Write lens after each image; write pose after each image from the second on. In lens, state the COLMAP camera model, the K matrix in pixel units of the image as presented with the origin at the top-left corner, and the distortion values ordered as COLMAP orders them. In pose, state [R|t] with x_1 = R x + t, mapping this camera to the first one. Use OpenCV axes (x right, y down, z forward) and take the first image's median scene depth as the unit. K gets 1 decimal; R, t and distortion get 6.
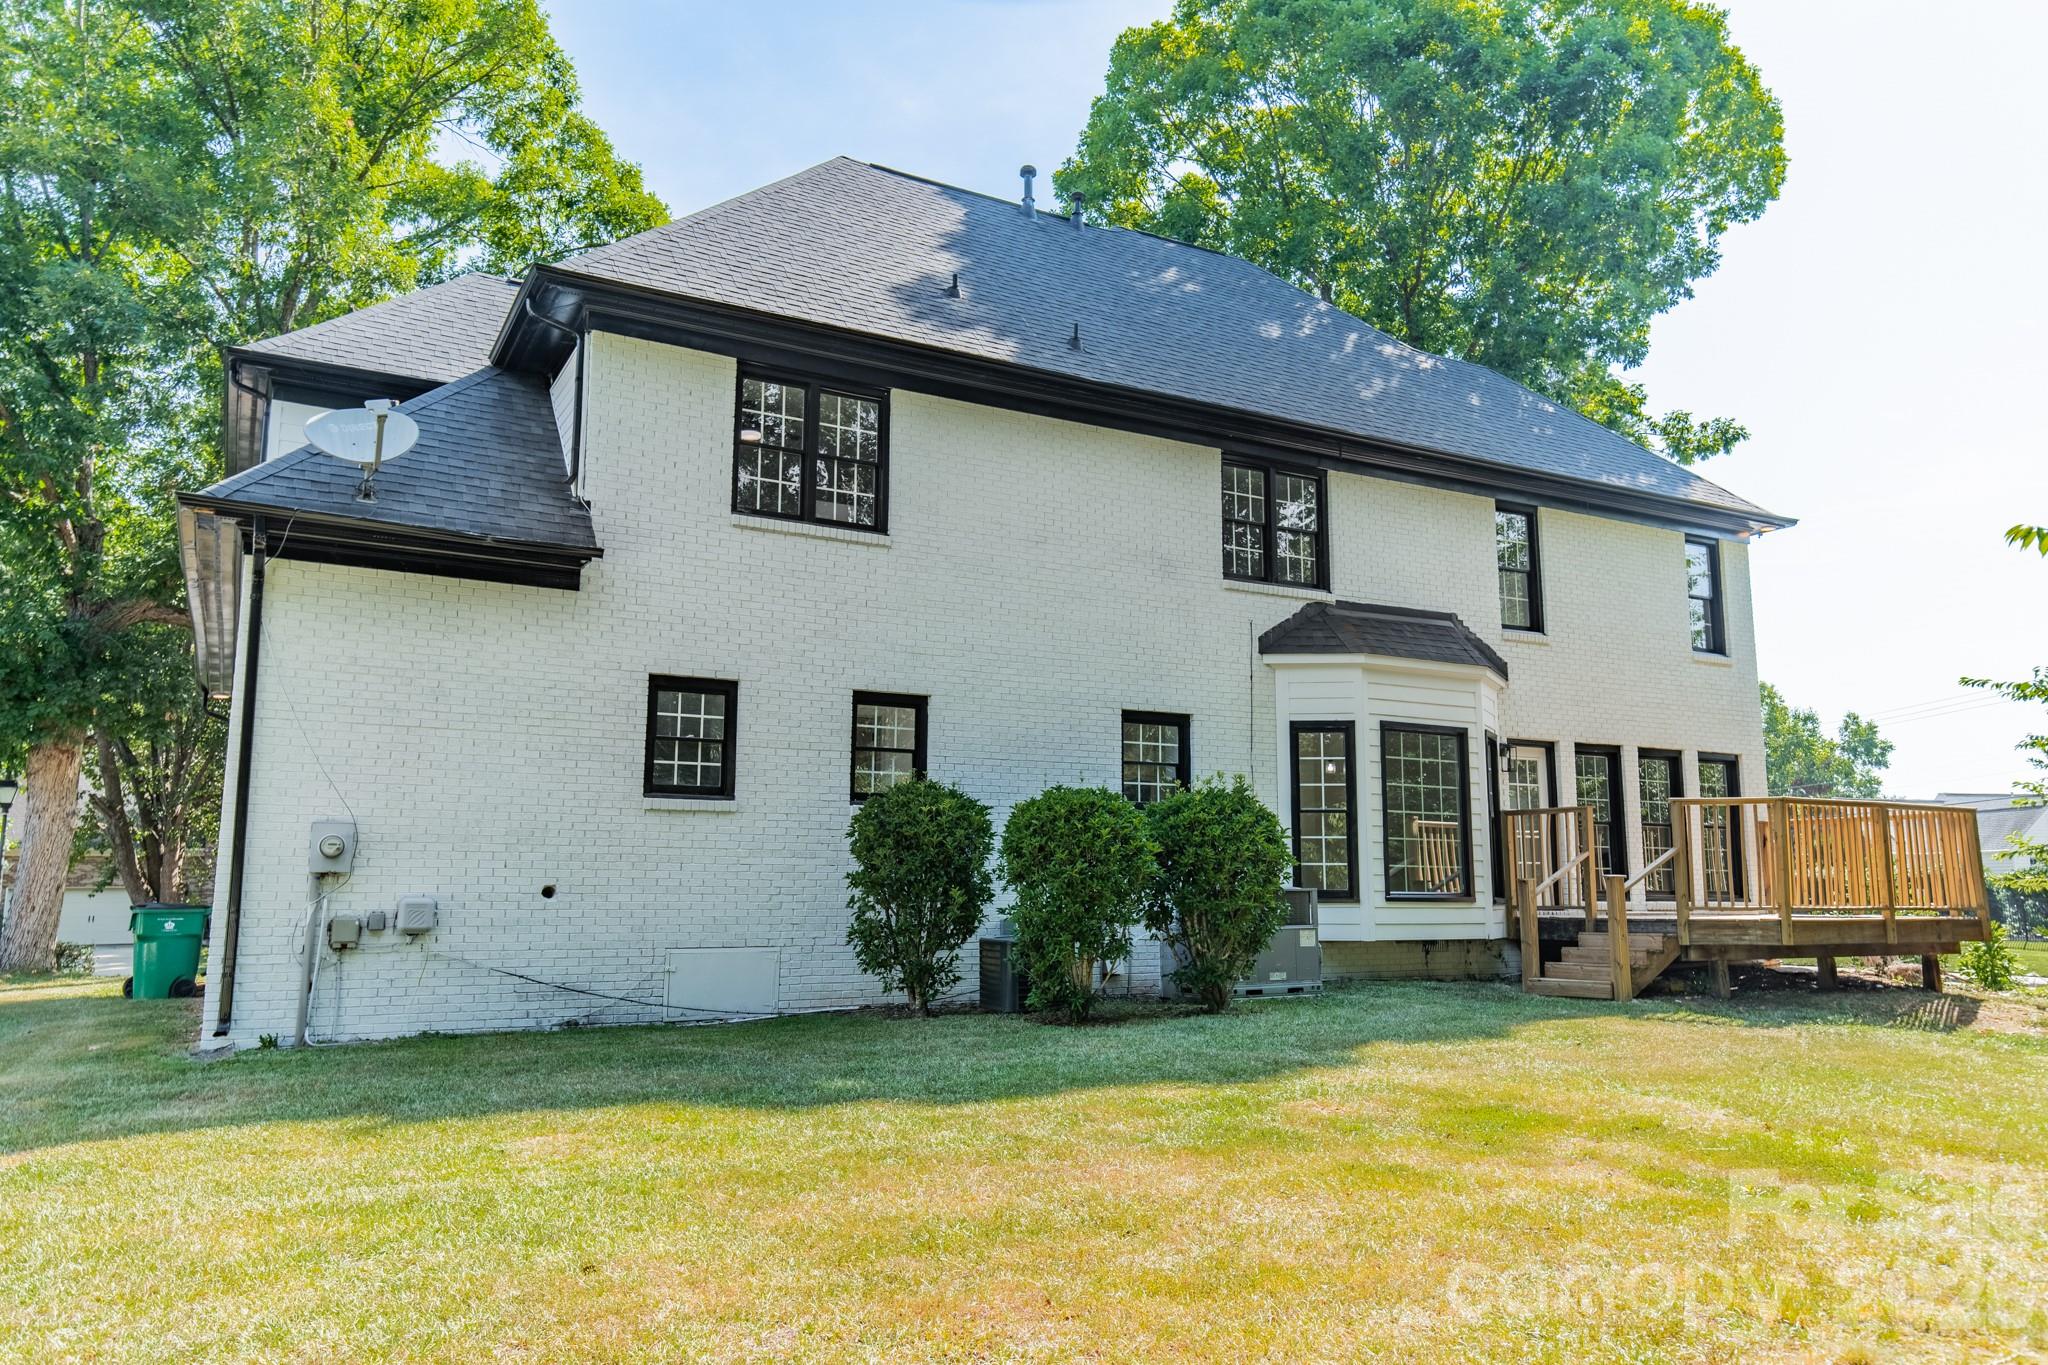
lens RADIAL K [[1408.1, 0, 1023.6], [0, 1408.1, 732.6], [0, 0, 1]] dist [0.040028, 0.003086]
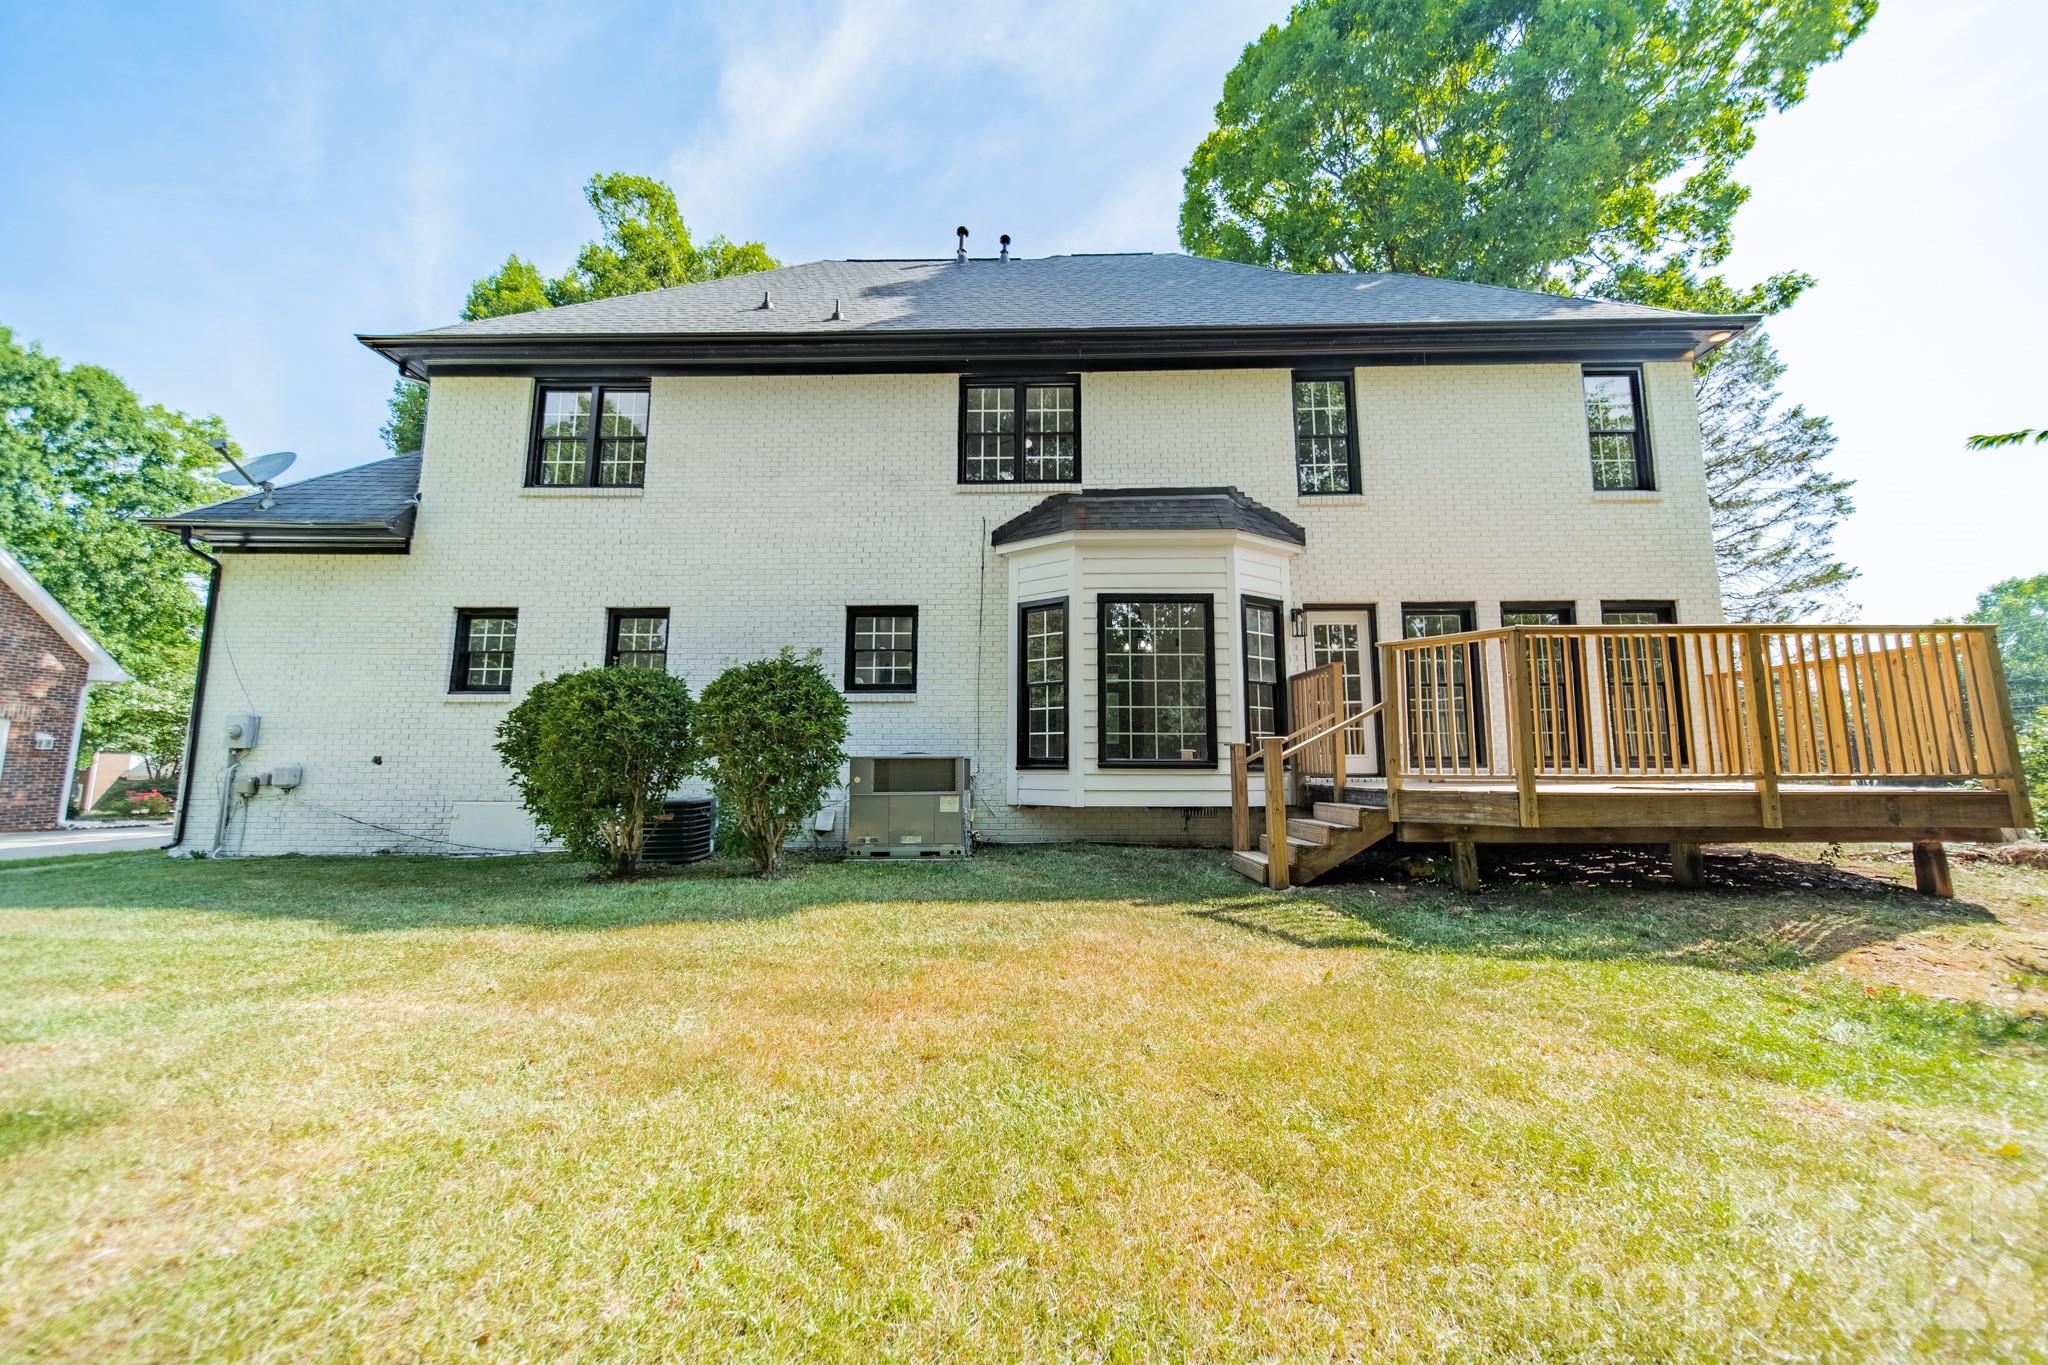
lens RADIAL K [[725.1, 0, 1025.9], [0, 725.1, 688.4], [0, 0, 1]] dist [0.005147, -0.000087]
pose [[0.866236, -0.054480, -0.496656, 0.467478], [0.057257, 0.998313, -0.009644, 0.063096], [0.496343, -0.020083, 0.867894, 0.514784]]
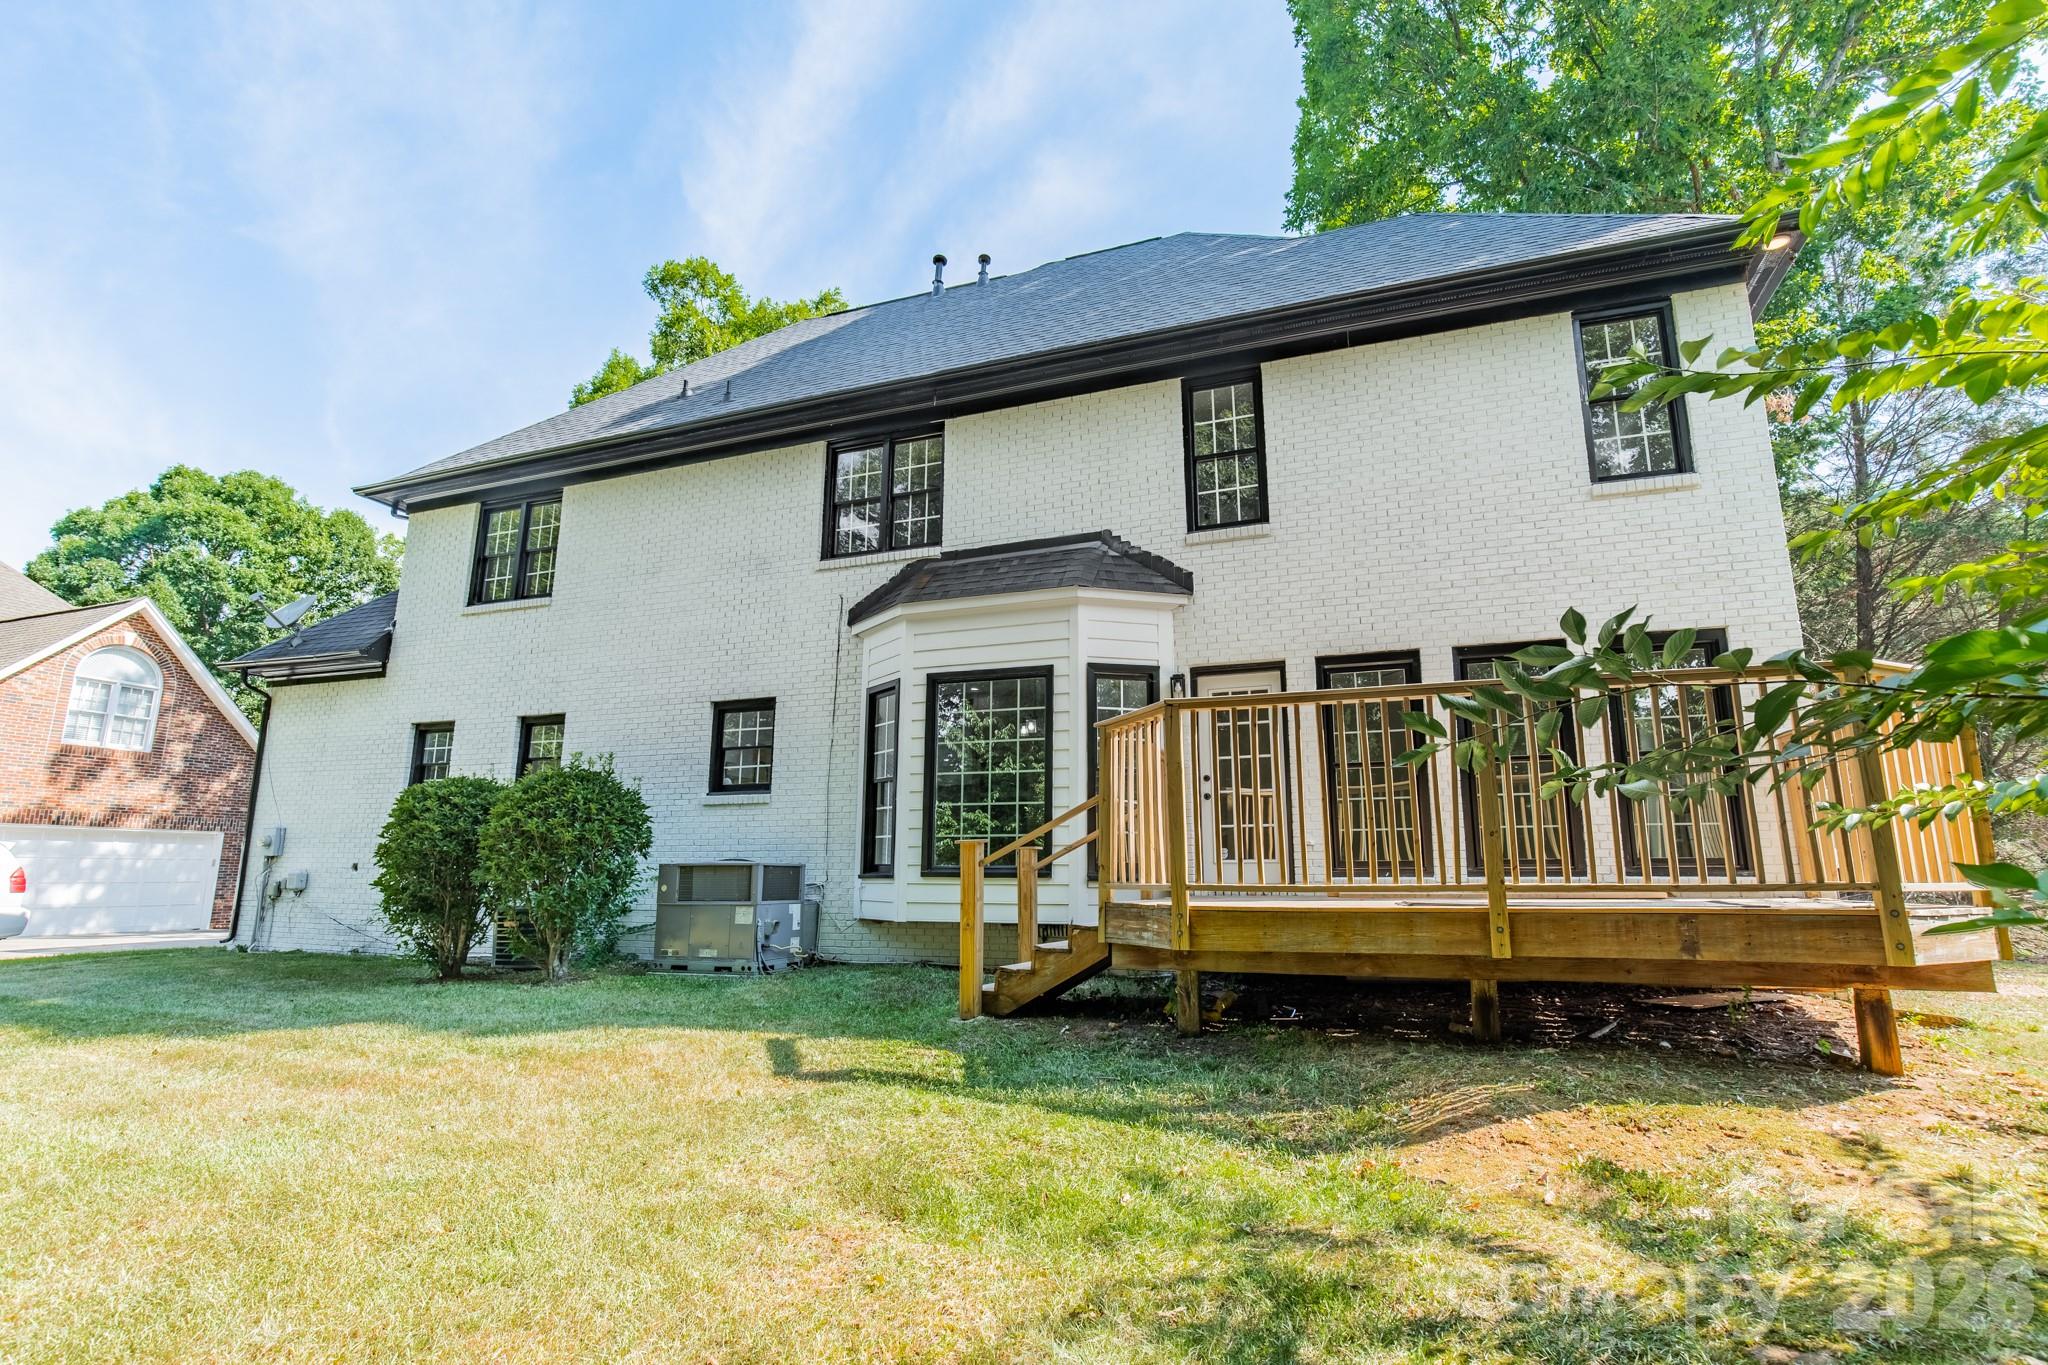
lens RADIAL K [[952.6, 0, 1041.7], [0, 952.6, 722.6], [0, 0, 1]] dist [-0.020875, -0.000169]
pose [[0.664883, -0.119547, -0.737319, 0.742703], [0.083758, 0.992816, -0.085443, 0.079963], [0.742237, -0.004946, 0.670119, 0.651573]]
